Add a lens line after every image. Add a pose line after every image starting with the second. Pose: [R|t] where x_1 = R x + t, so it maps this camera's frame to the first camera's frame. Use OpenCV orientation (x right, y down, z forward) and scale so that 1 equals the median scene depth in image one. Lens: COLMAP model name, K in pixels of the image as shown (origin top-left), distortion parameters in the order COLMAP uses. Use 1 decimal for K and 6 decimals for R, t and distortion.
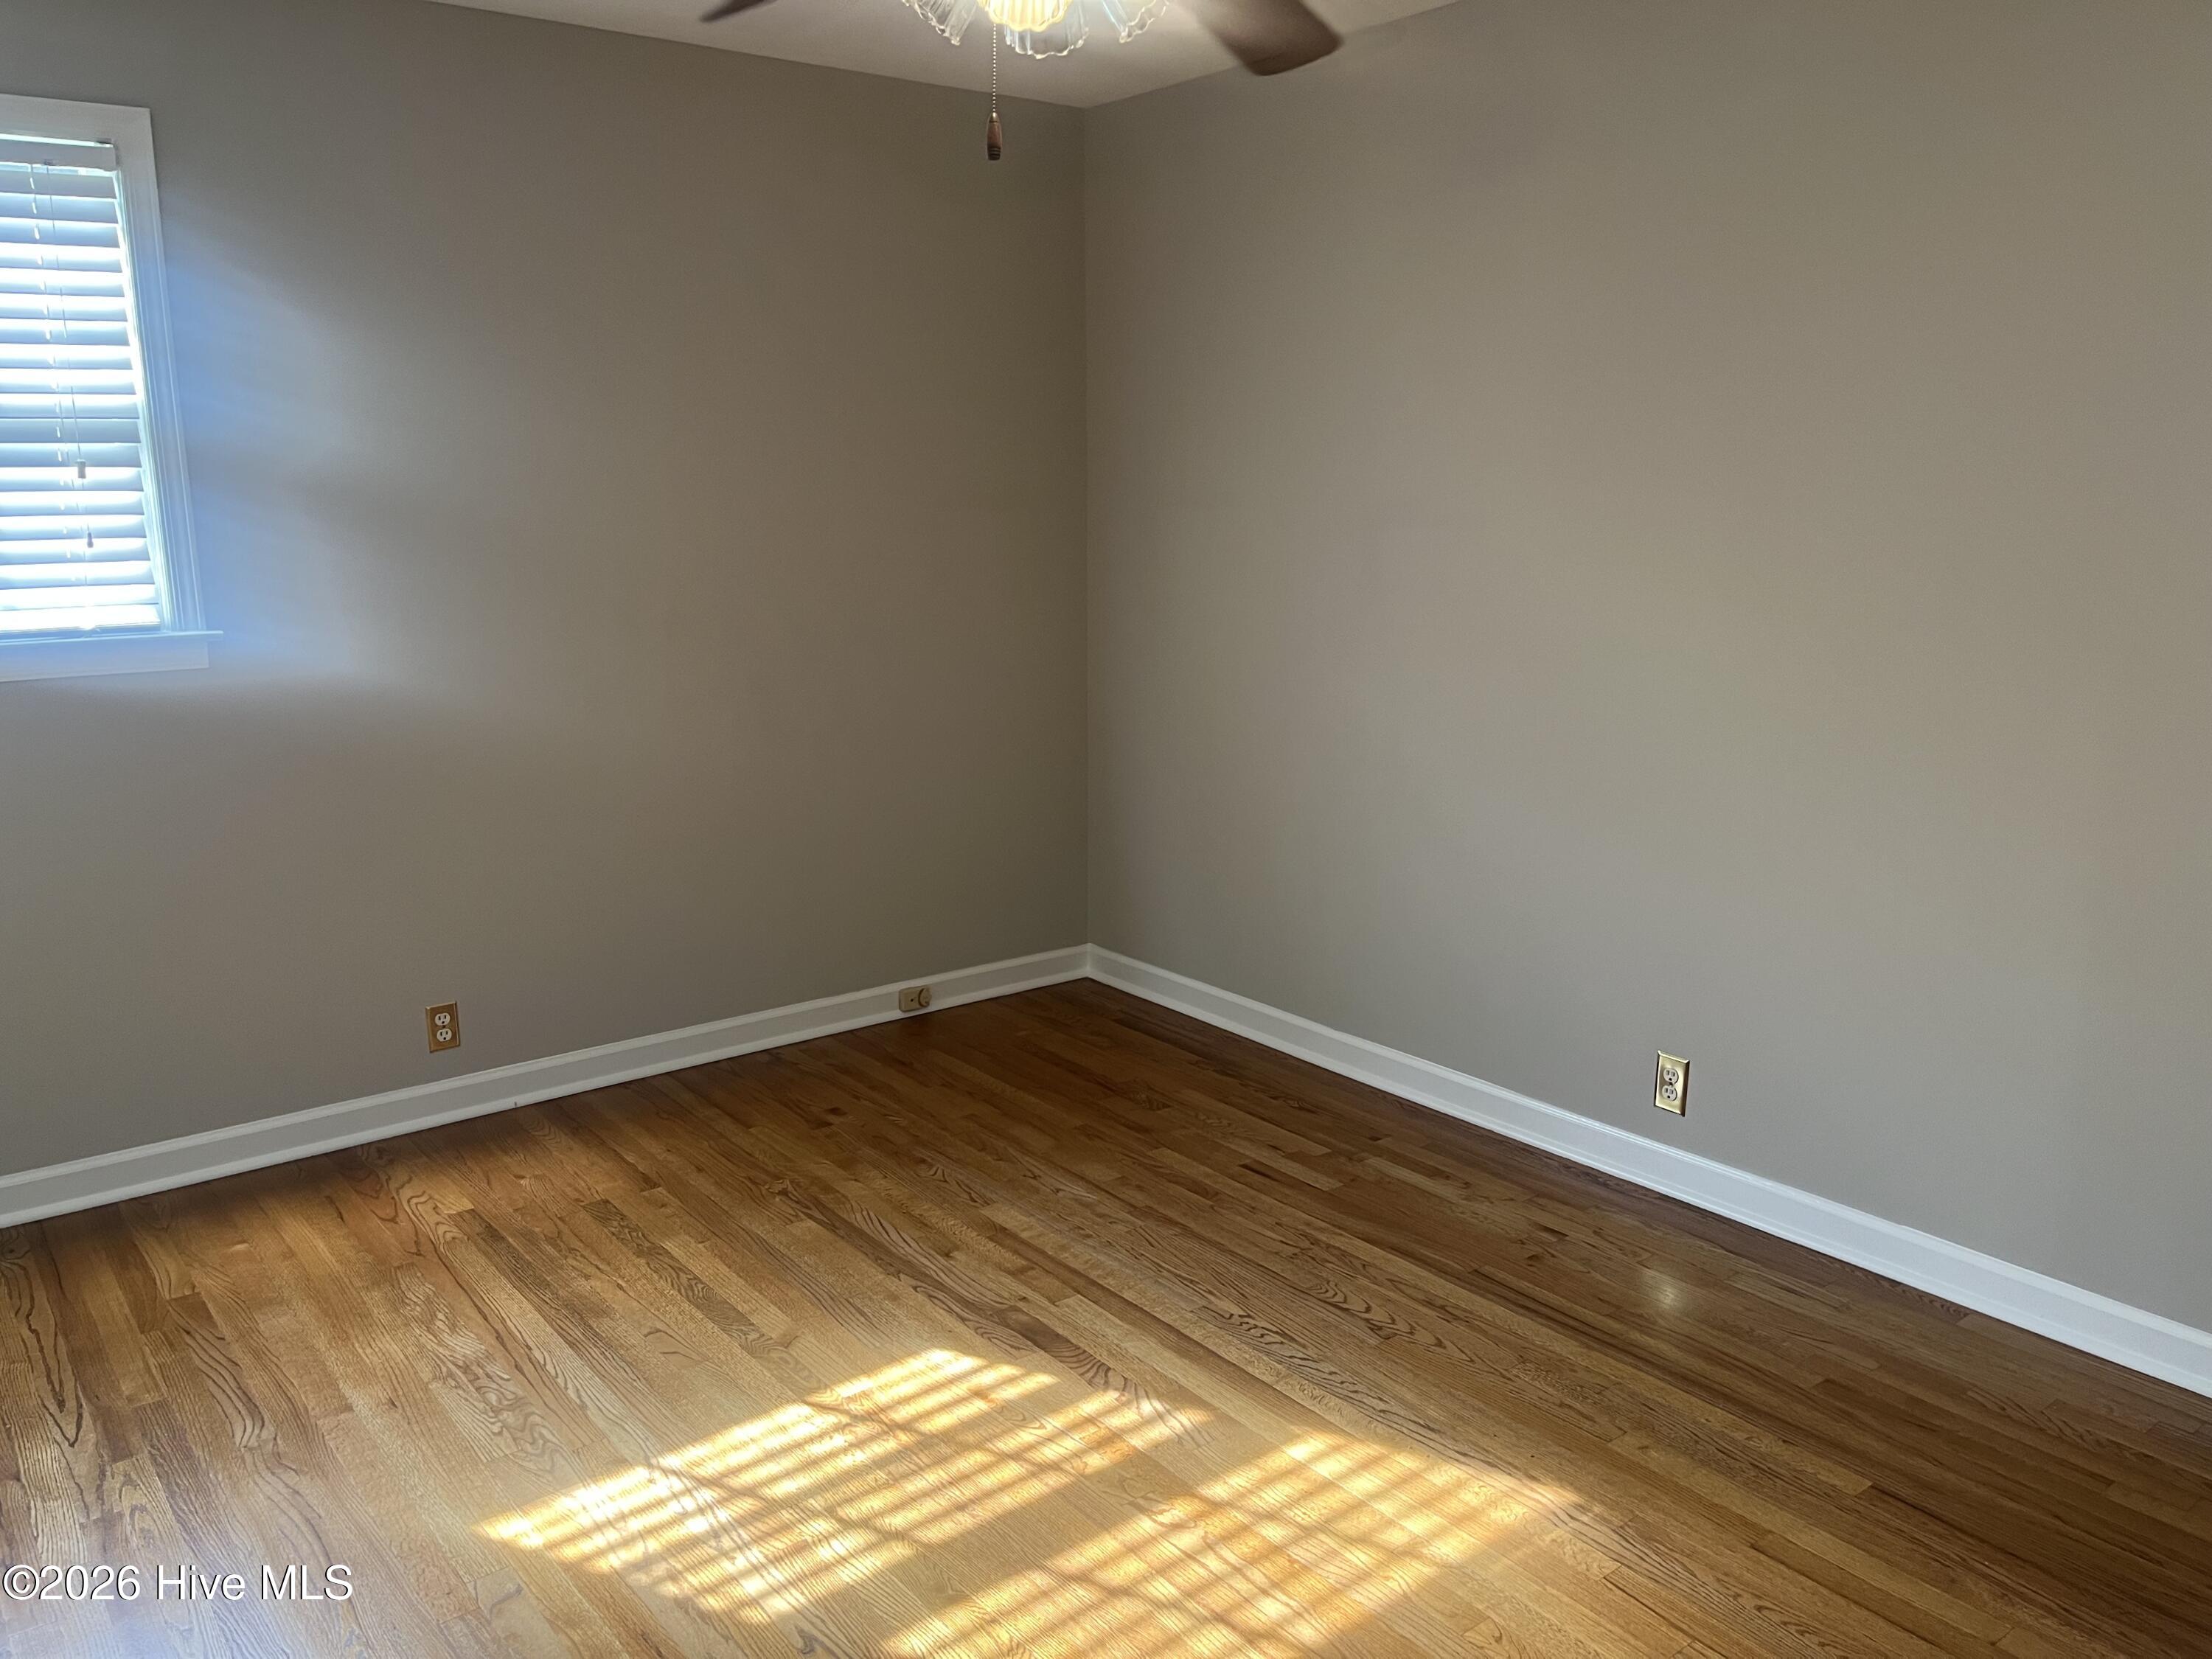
lens RADIAL K [[1690.0, 0, 1121.6], [0, 1690.0, 815.2], [0, 0, 1]] dist [0.068278, -0.066755]
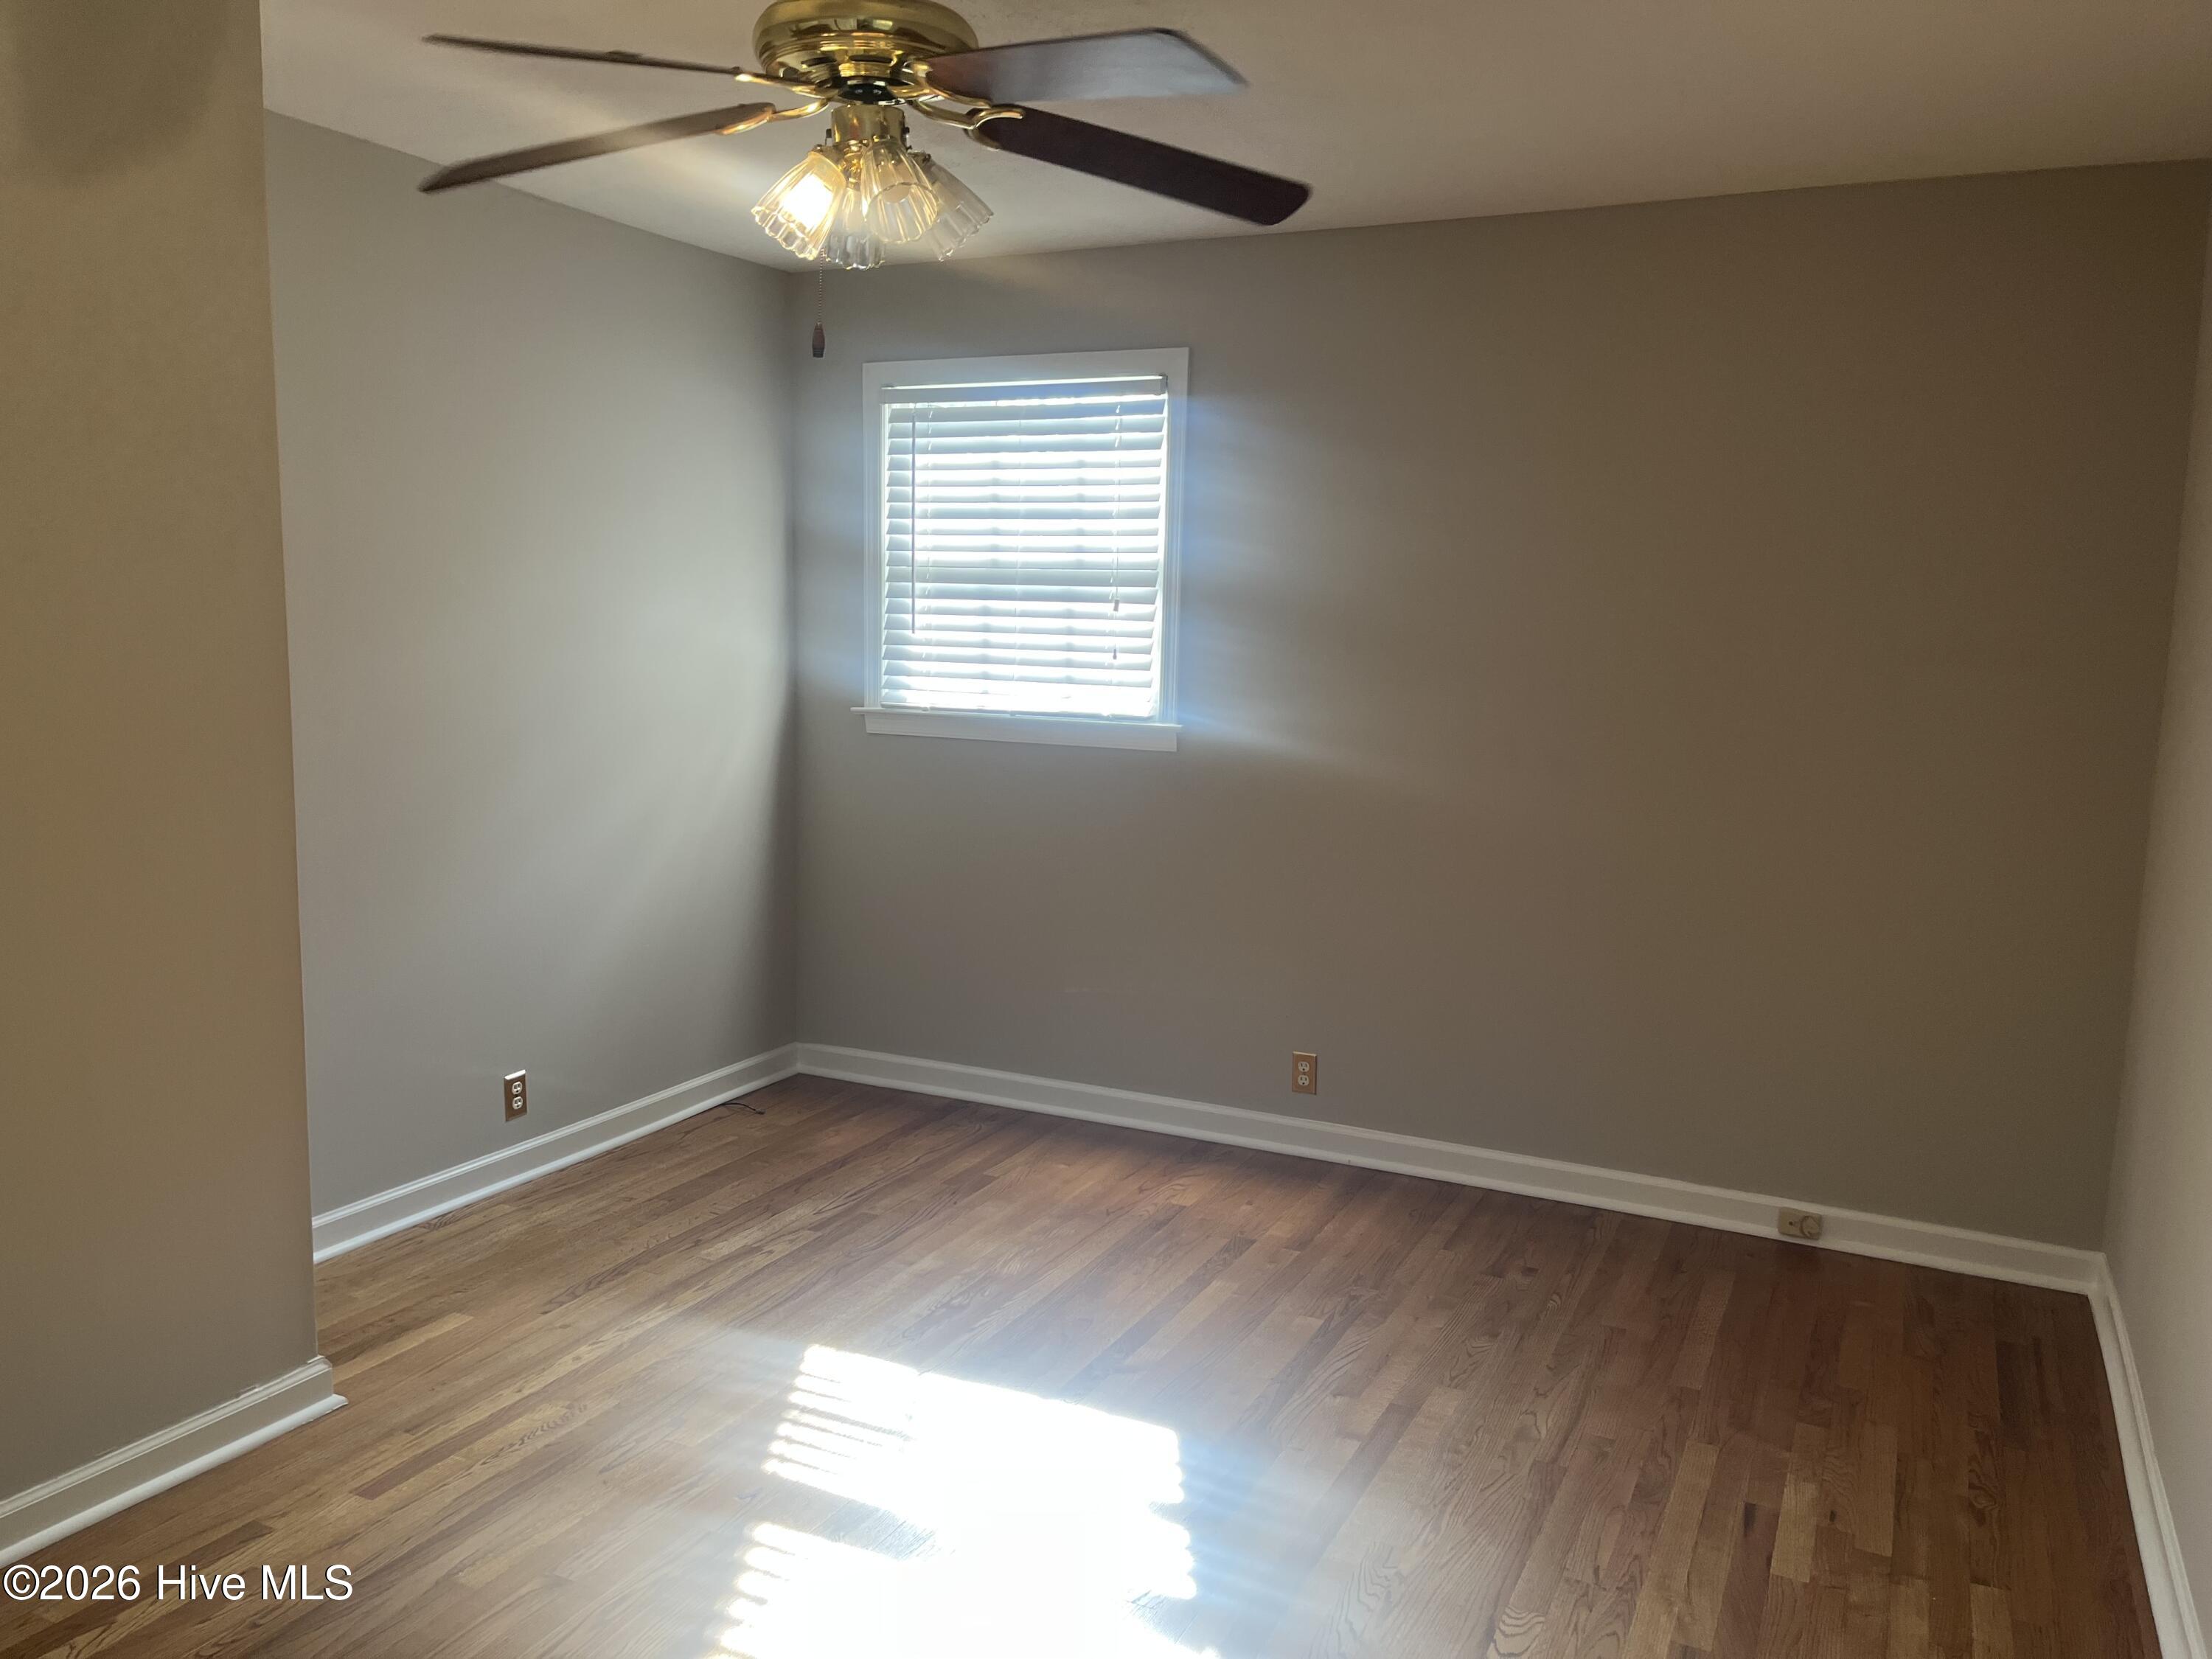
lens RADIAL K [[1690.0, 0, 1120.1], [0, 1690.0, 849.3], [0, 0, 1]] dist [0.068278, -0.066755]
pose [[0.444121, 0.143398, -0.884417, 0.657985], [-0.202834, 0.977573, 0.056647, -0.080898], [0.872706, 0.154231, 0.463247, 0.372410]]
